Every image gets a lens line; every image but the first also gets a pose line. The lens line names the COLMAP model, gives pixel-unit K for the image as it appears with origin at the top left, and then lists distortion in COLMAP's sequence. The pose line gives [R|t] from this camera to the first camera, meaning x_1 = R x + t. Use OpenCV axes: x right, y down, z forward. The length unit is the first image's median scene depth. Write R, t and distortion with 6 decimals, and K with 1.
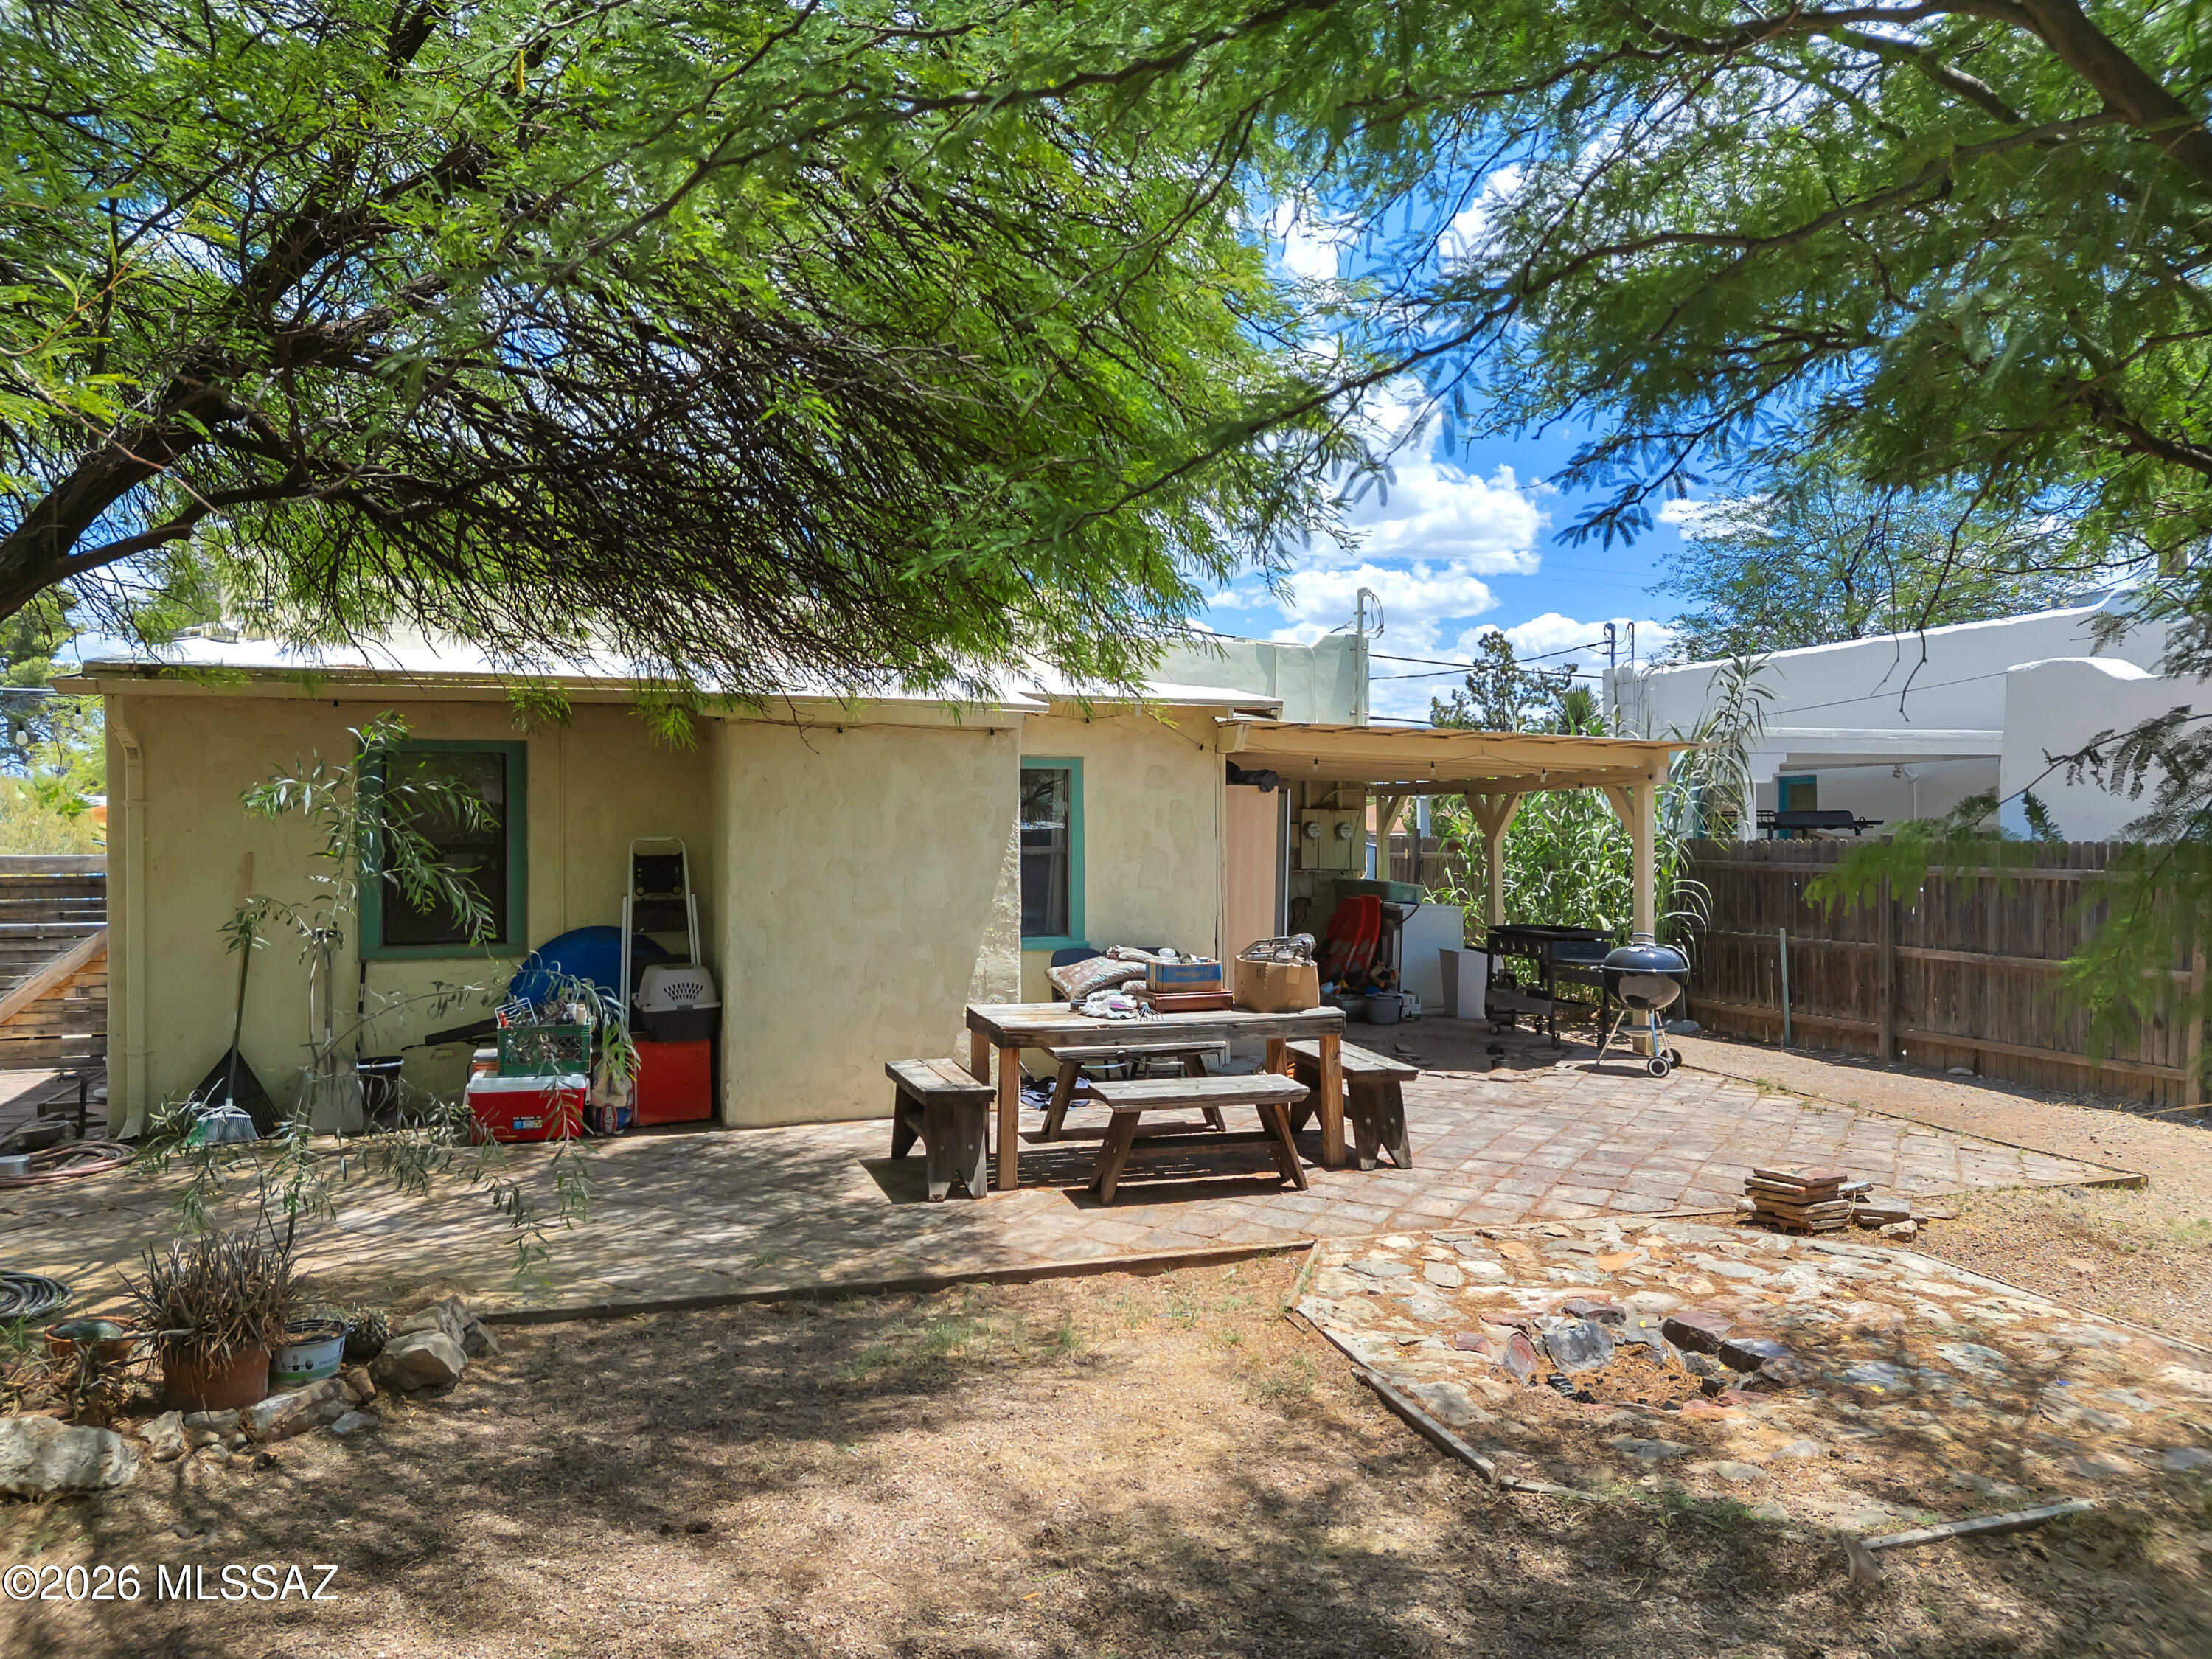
lens RADIAL K [[1526.4, 0, 1094.9], [0, 1526.4, 818.9], [0, 0, 1]] dist [0.082711, -0.082711]
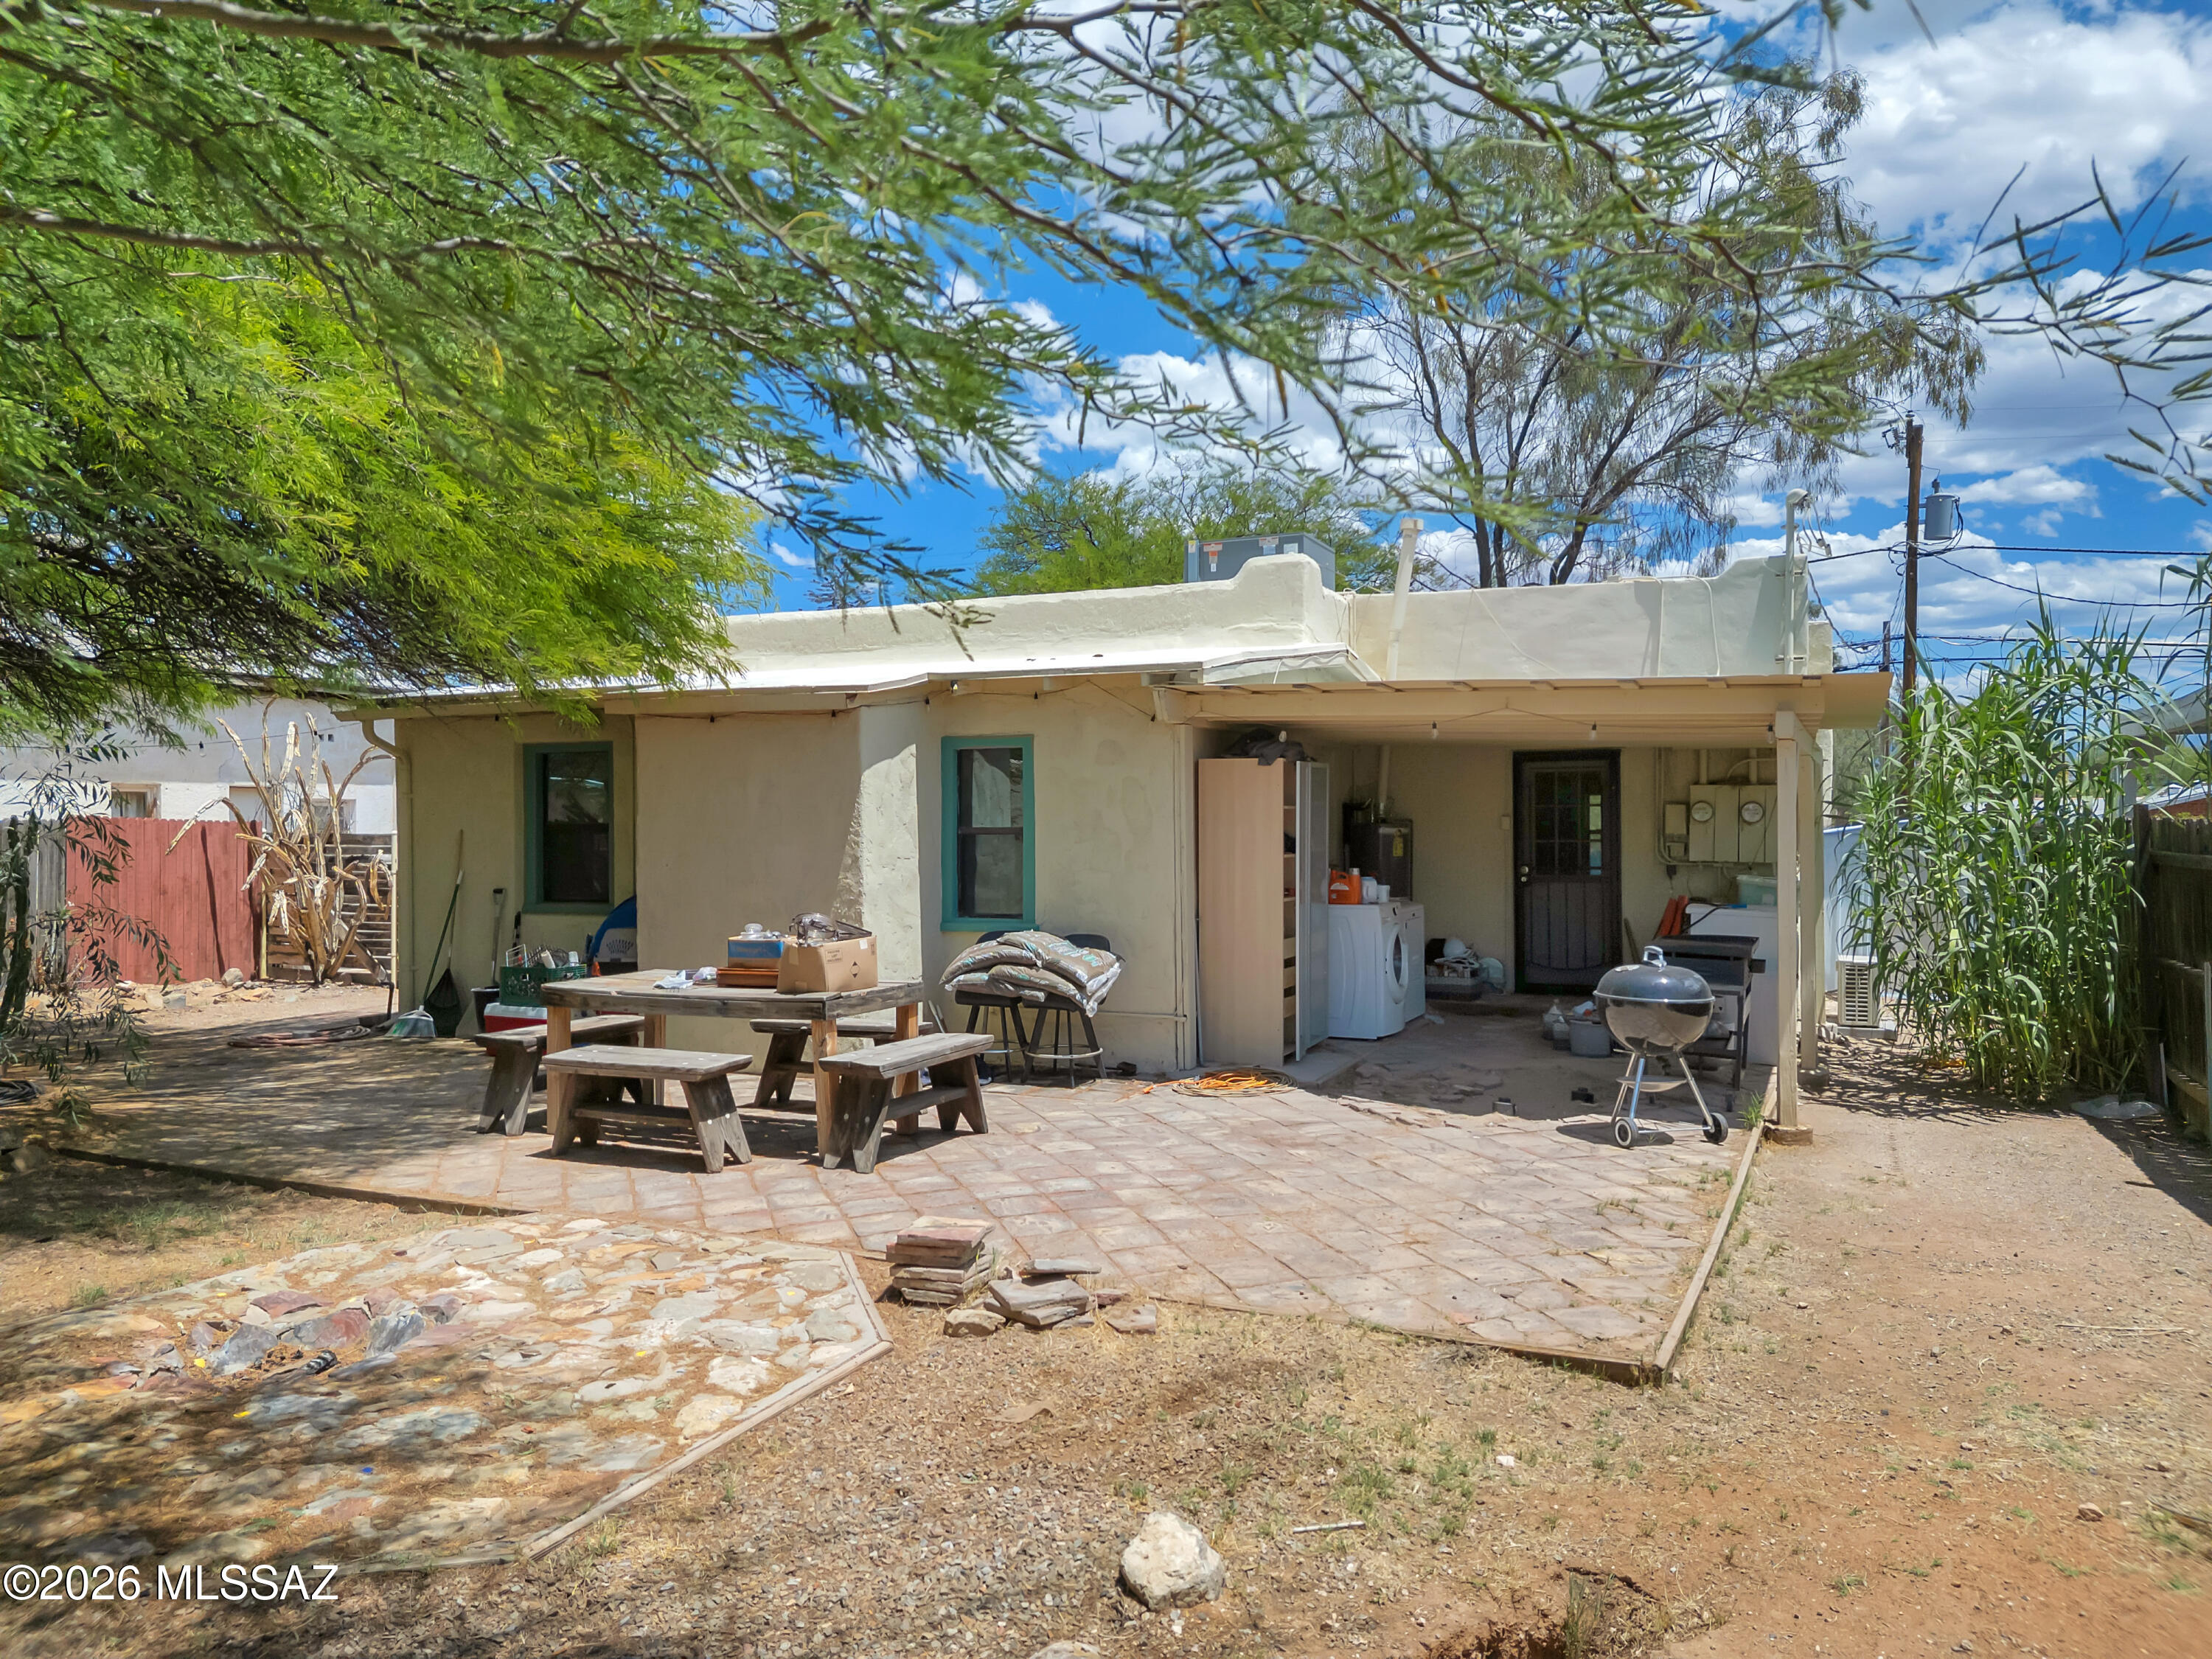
lens RADIAL K [[1526.4, 0, 1094.9], [0, 1526.4, 818.9], [0, 0, 1]] dist [0.082711, -0.082711]
pose [[0.740413, -0.002496, -0.672147, 1.209463], [0.007175, 0.999965, 0.004190, 0.016993], [0.672114, -0.007925, 0.740406, 0.543387]]
